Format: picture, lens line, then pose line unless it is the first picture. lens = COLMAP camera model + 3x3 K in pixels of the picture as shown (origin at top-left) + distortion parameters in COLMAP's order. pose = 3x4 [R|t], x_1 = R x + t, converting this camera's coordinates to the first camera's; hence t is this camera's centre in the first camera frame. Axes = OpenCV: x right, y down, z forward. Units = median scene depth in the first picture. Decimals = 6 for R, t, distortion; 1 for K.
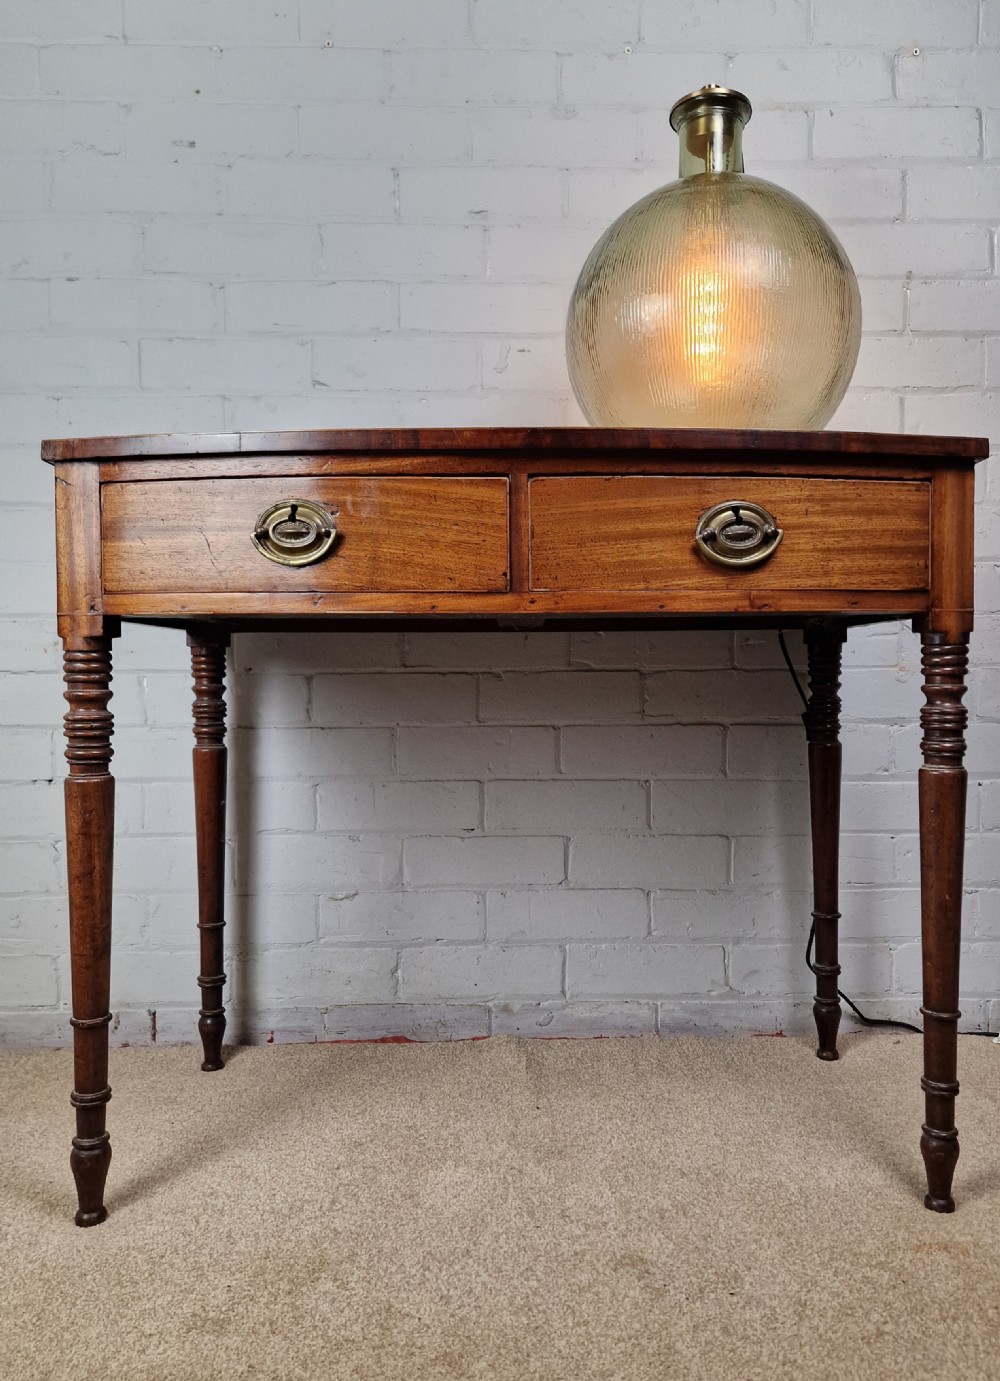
lens RADIAL K [[1084.7, 0, 538.0], [0, 1084.7, 677.2], [0, 0, 1]] dist [0.044923, -0.040674]
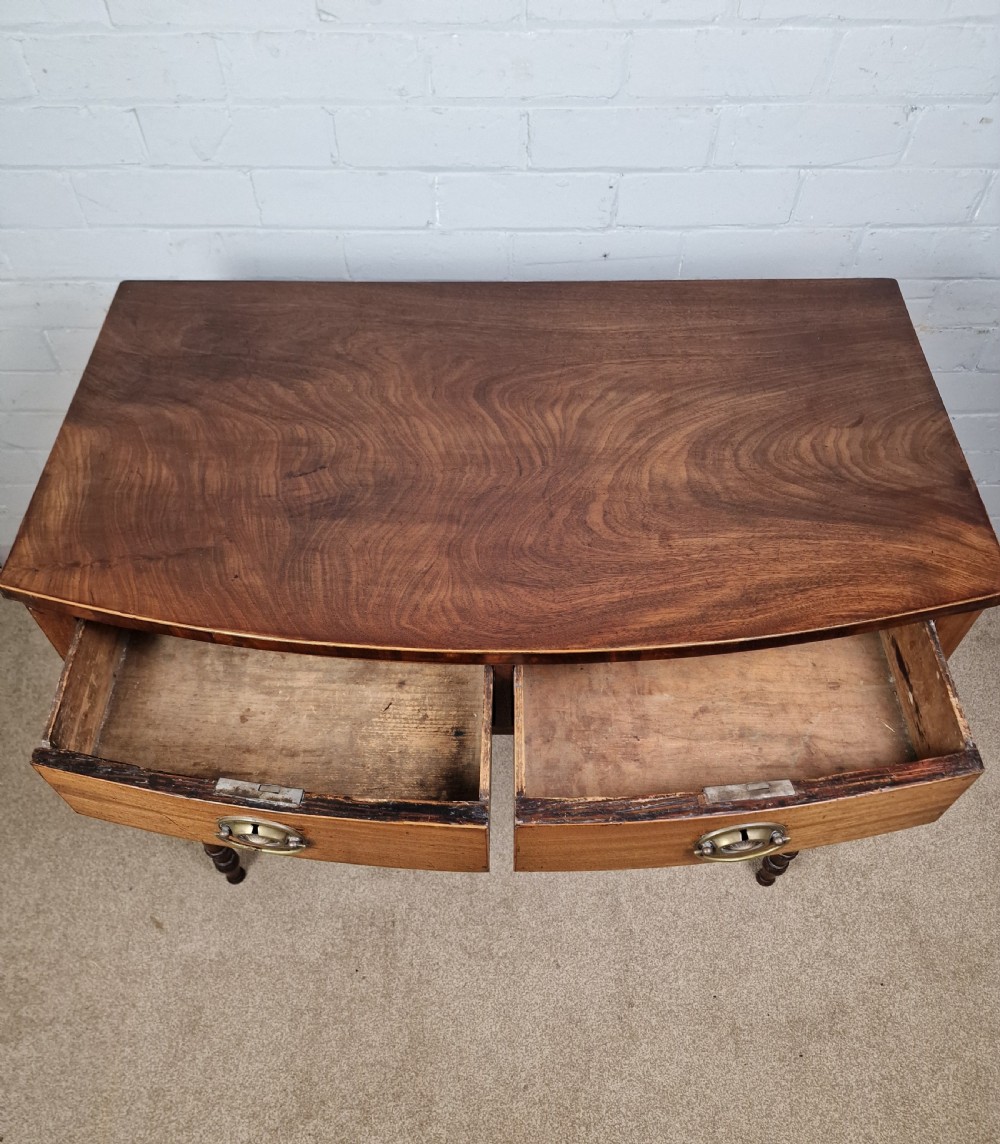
lens RADIAL K [[909.8, 0, 488.5], [0, 909.8, 681.3], [0, 0, 1]] dist [0.056560, -0.054968]
pose [[0.999306, 0.030494, -0.021408, -0.071590], [-0.000051, 0.575687, 0.817670, -0.769546], [0.037259, -0.817101, 0.575289, 0.290905]]
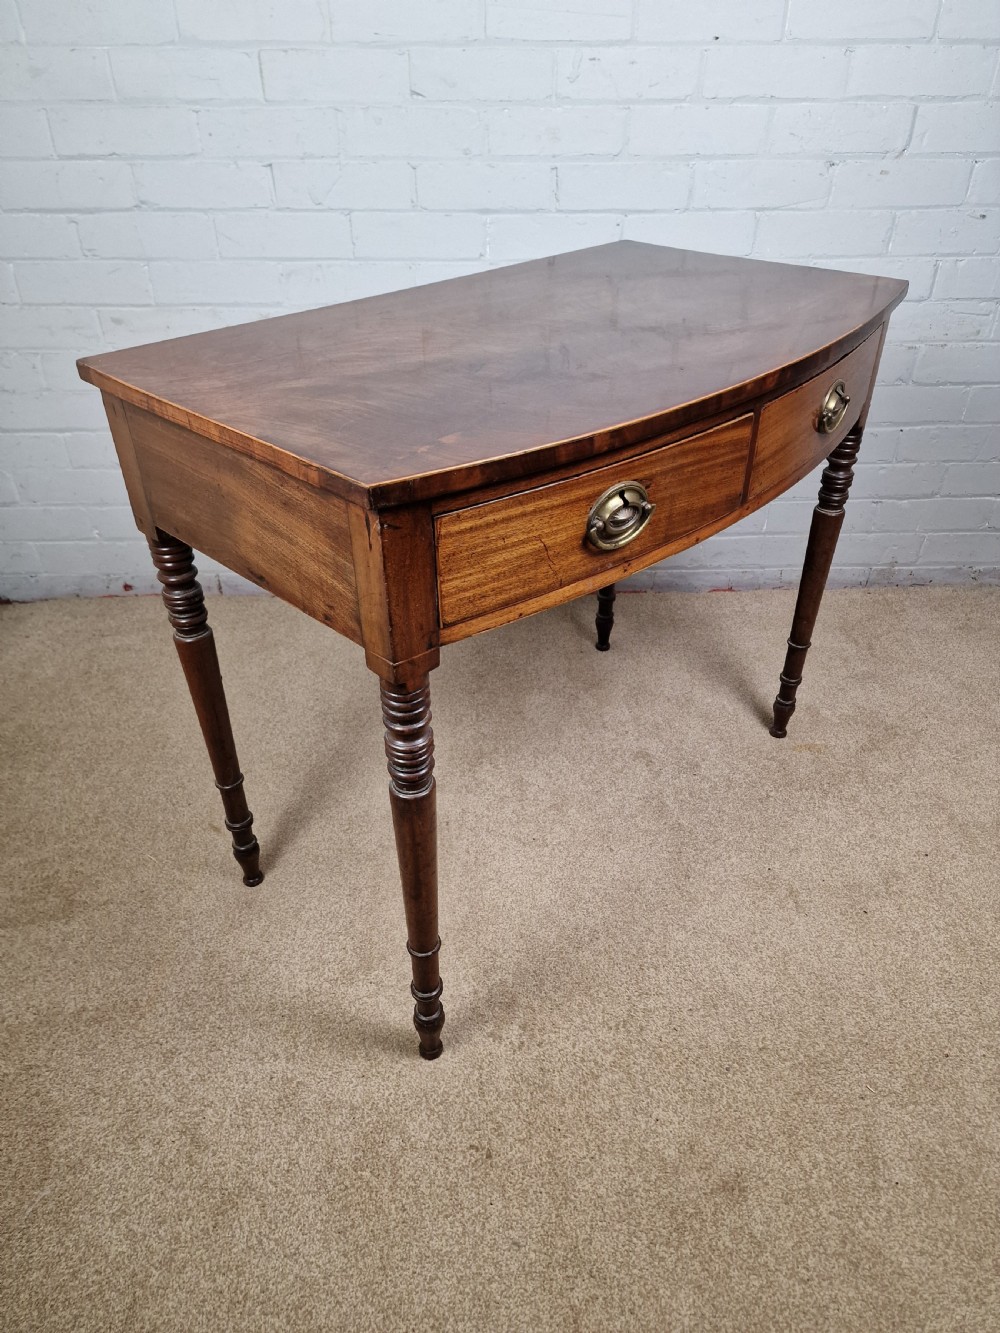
lens RADIAL K [[916.7, 0, 499.0], [0, 916.7, 674.5], [0, 0, 1]] dist [0.057090, -0.053697]
pose [[0.999954, 0.009417, -0.001848, -0.149409], [-0.006810, 0.831990, 0.554749, -0.430793], [0.006762, -0.554710, 0.832016, -0.238529]]
